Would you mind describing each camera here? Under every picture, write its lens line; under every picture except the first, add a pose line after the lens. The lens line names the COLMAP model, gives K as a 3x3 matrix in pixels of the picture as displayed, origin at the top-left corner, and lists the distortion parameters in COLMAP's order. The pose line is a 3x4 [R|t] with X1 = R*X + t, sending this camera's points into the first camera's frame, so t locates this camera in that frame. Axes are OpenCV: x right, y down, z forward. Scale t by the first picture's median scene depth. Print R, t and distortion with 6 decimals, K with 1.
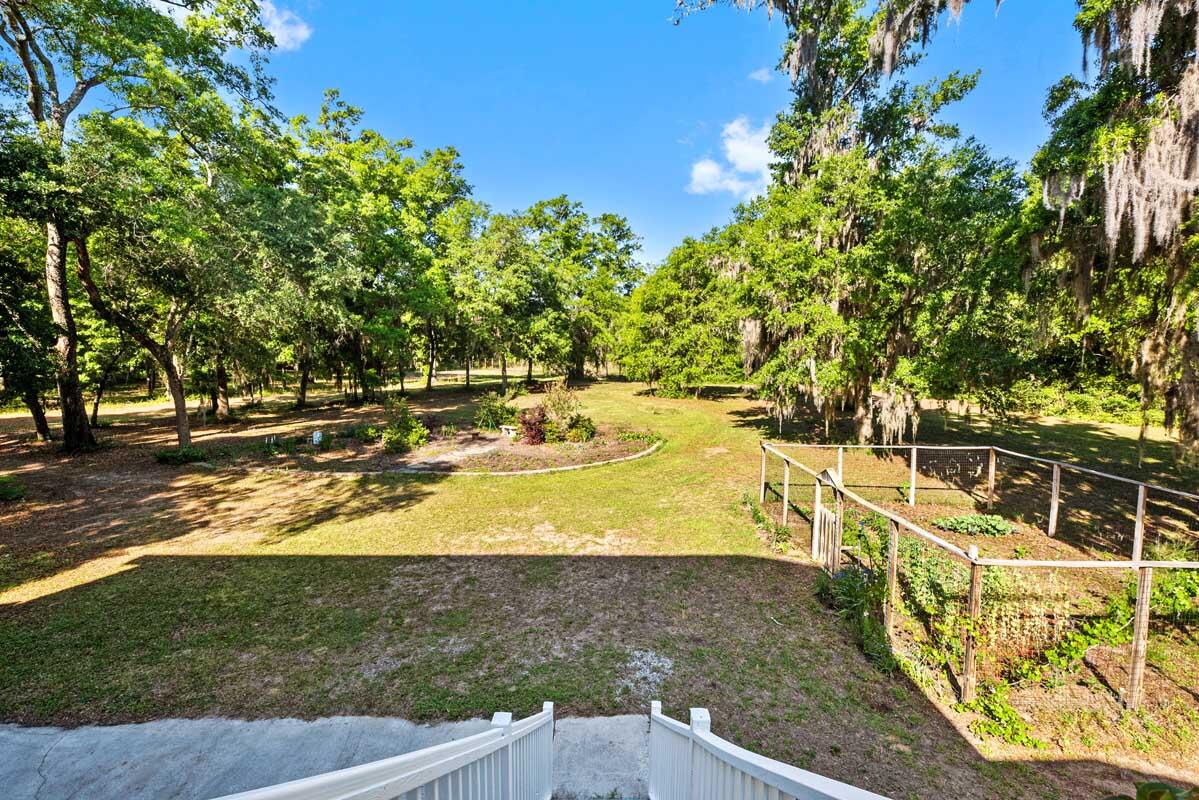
lens RADIAL K [[545.7, 0, 609.0], [0, 545.7, 400.5], [0, 0, 1]] dist [0.000936, -0.000119]
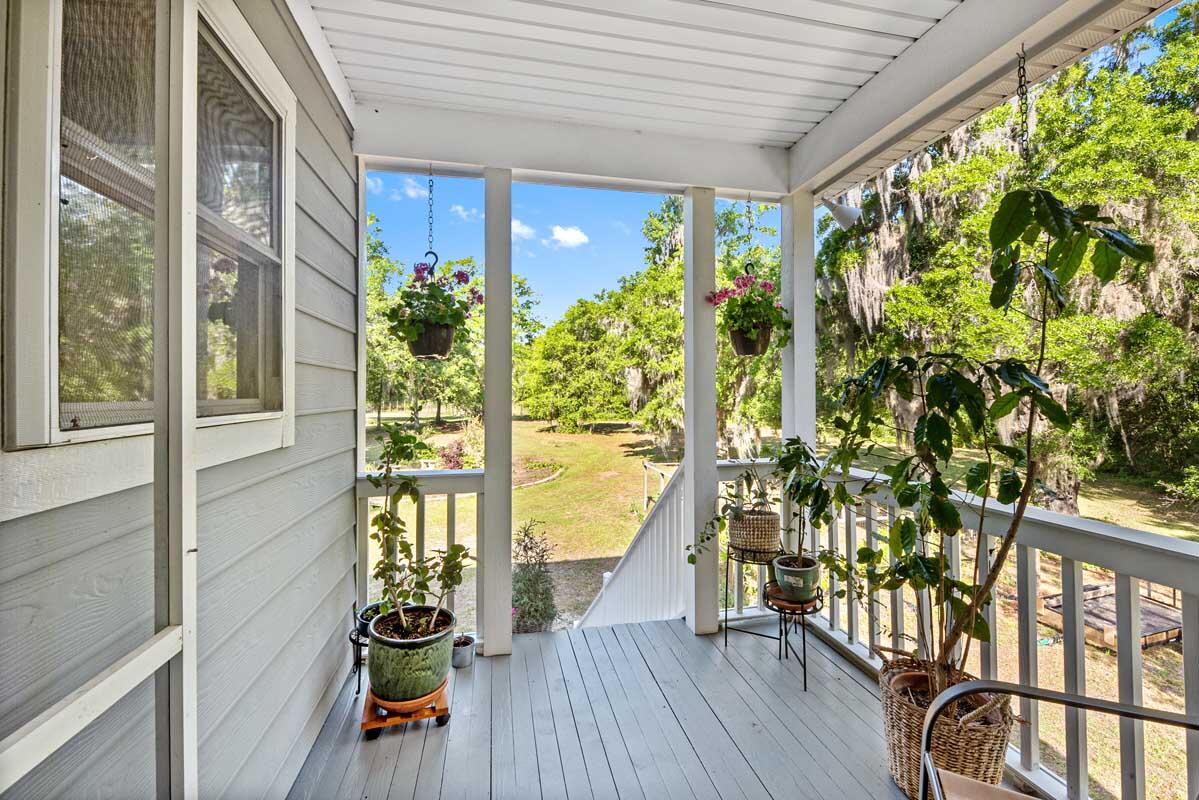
lens RADIAL K [[516.6, 0, 599.1], [0, 516.6, 391.3], [0, 0, 1]] dist [-0.001307, -0.000015]
pose [[0.983734, -0.005518, 0.179547, -0.022169], [0.022432, 0.995478, -0.092307, 0.009942], [-0.178225, 0.094833, 0.979409, -0.099290]]
